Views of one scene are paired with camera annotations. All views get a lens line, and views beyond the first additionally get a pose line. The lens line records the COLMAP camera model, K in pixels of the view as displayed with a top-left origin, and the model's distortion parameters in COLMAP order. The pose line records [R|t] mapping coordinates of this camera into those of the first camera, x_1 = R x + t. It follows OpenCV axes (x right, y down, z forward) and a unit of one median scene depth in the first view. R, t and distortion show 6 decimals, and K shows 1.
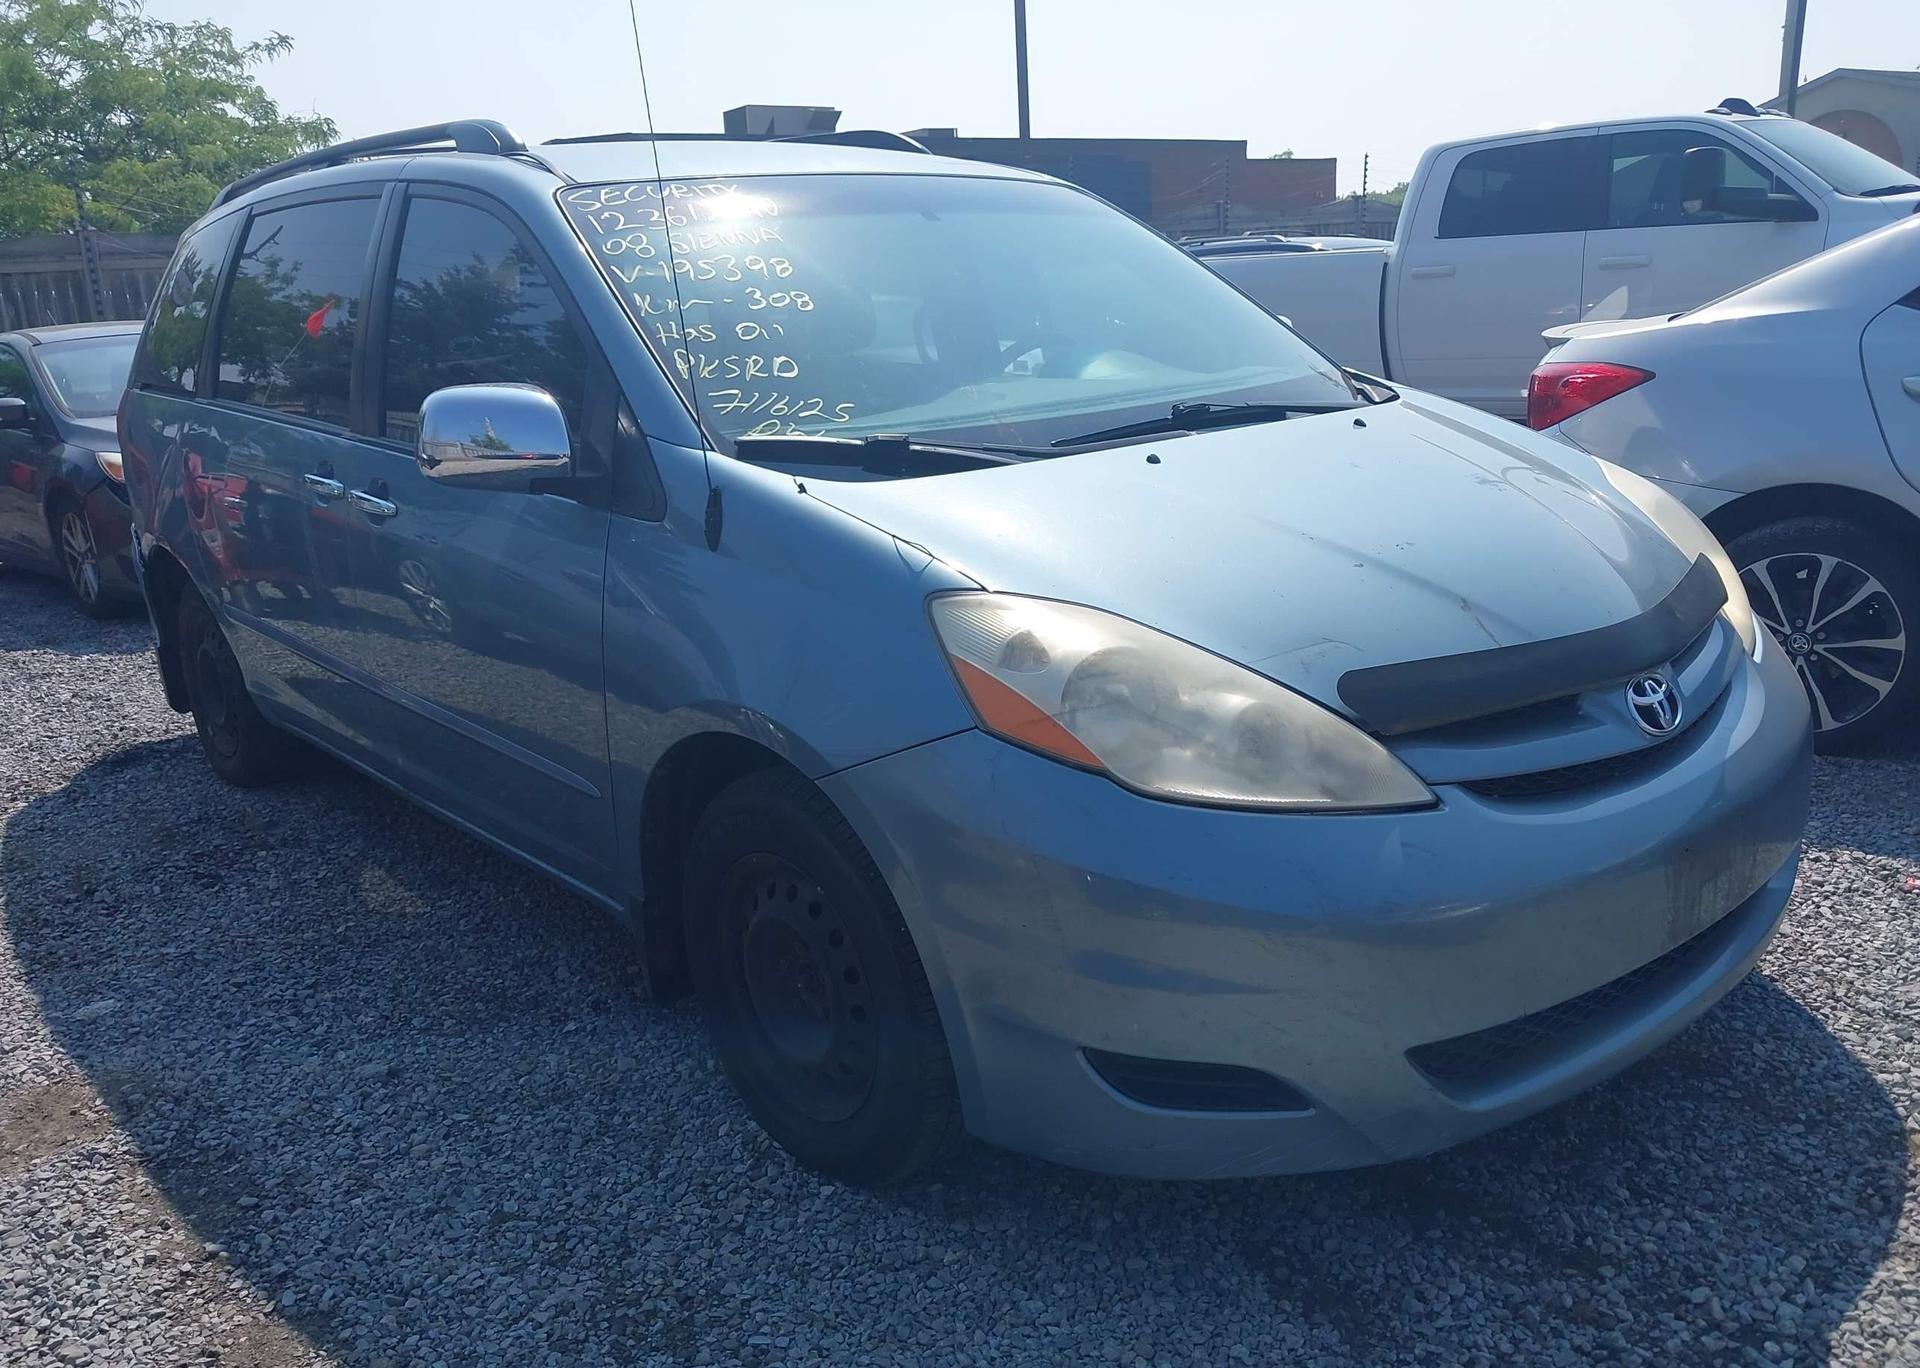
lens RADIAL K [[1659.2, 0, 970.4], [0, 1659.2, 676.2], [0, 0, 1]] dist [0.031544, -0.061504]
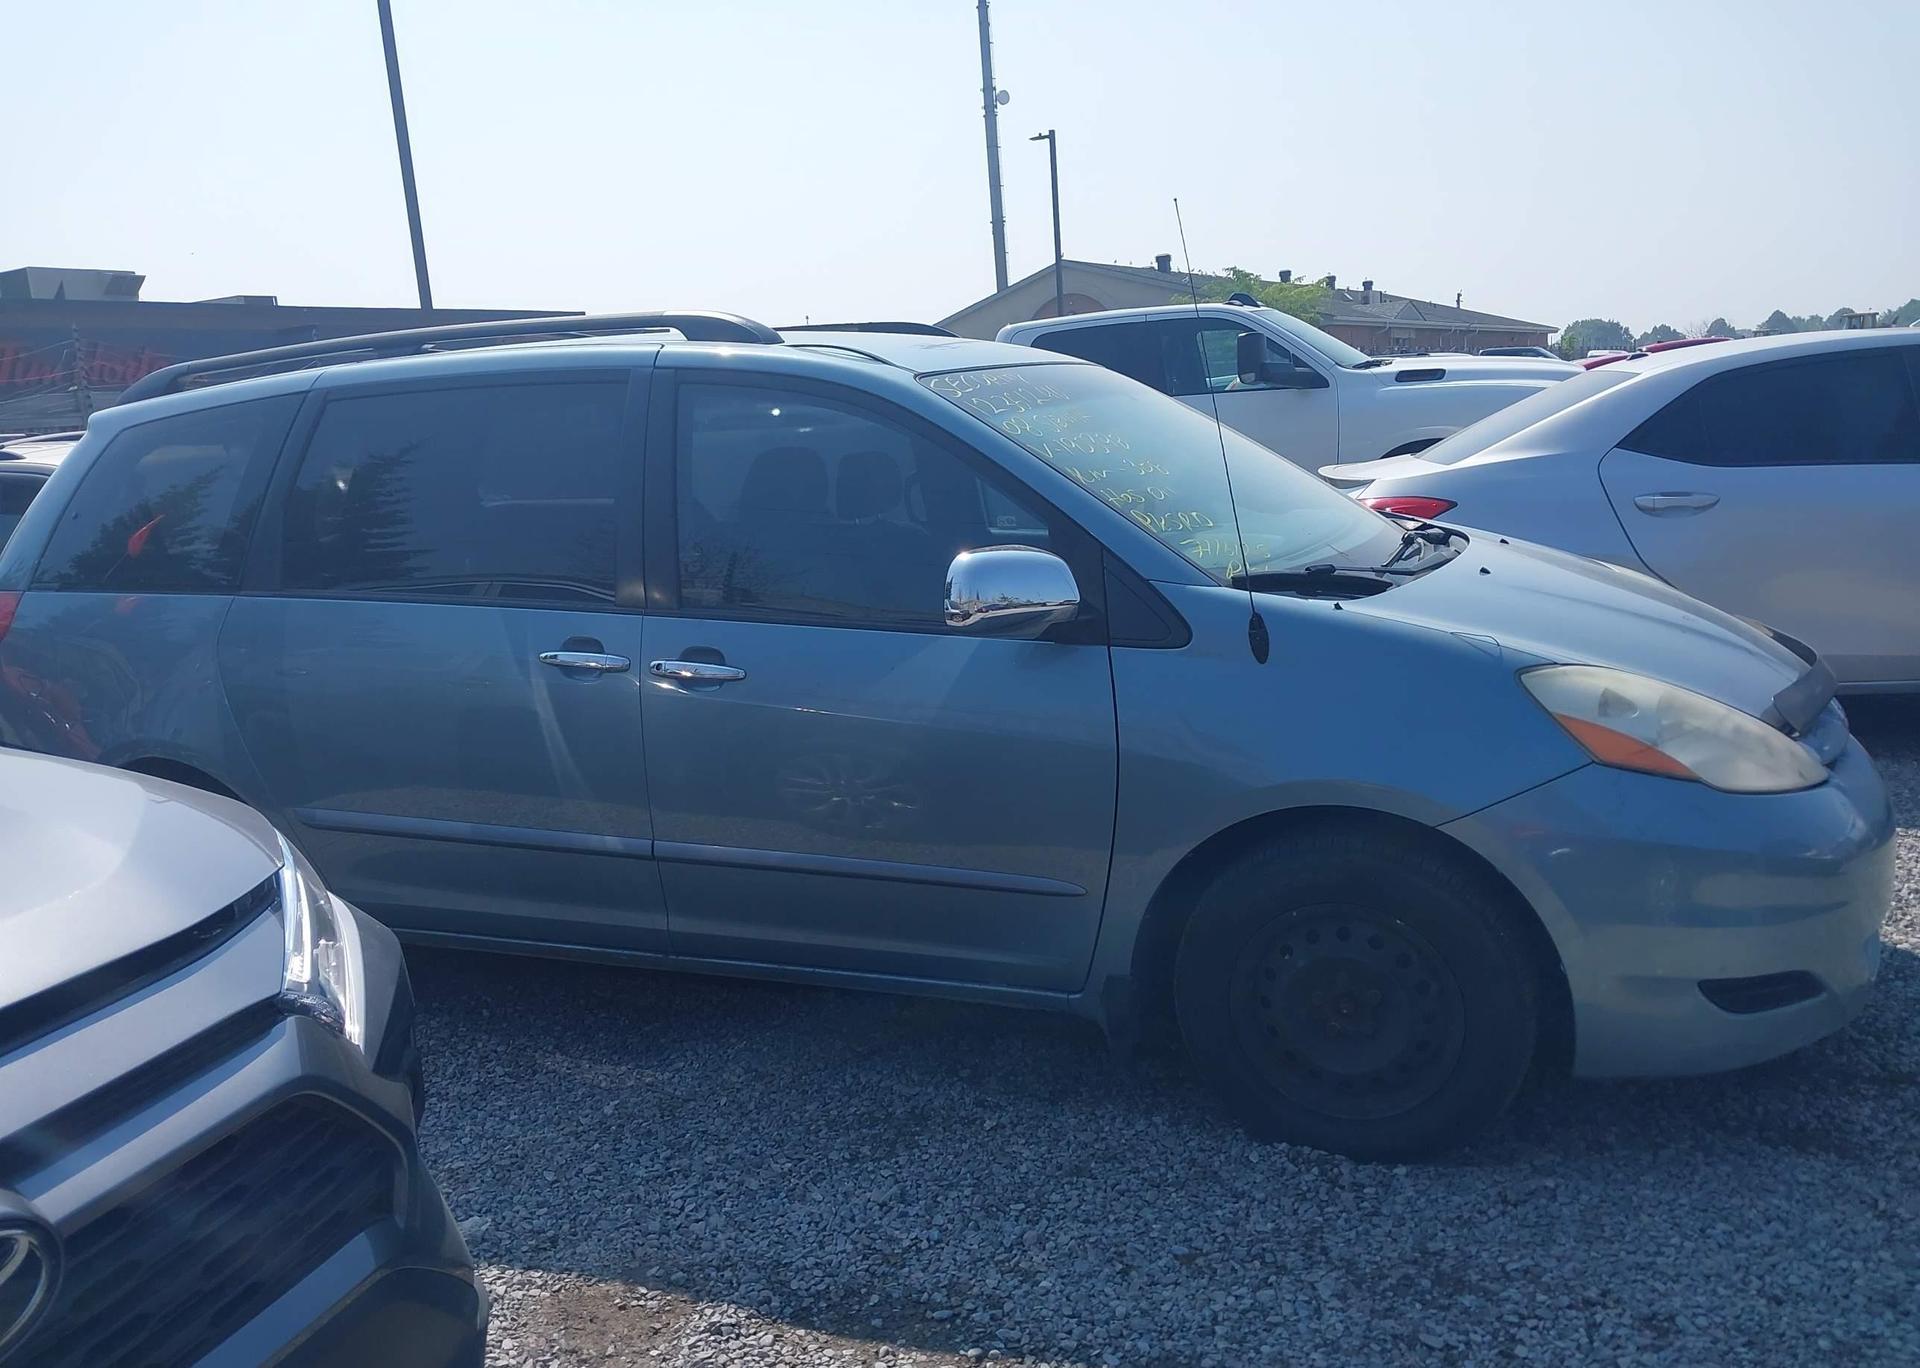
lens RADIAL K [[1659.2, 0, 970.4], [0, 1659.2, 676.2], [0, 0, 1]] dist [0.031544, -0.061504]
pose [[0.883023, -0.087083, 0.461179, -0.902637], [0.130170, 0.989527, -0.062388, -0.017391], [-0.450917, 0.115122, 0.885111, 0.011579]]
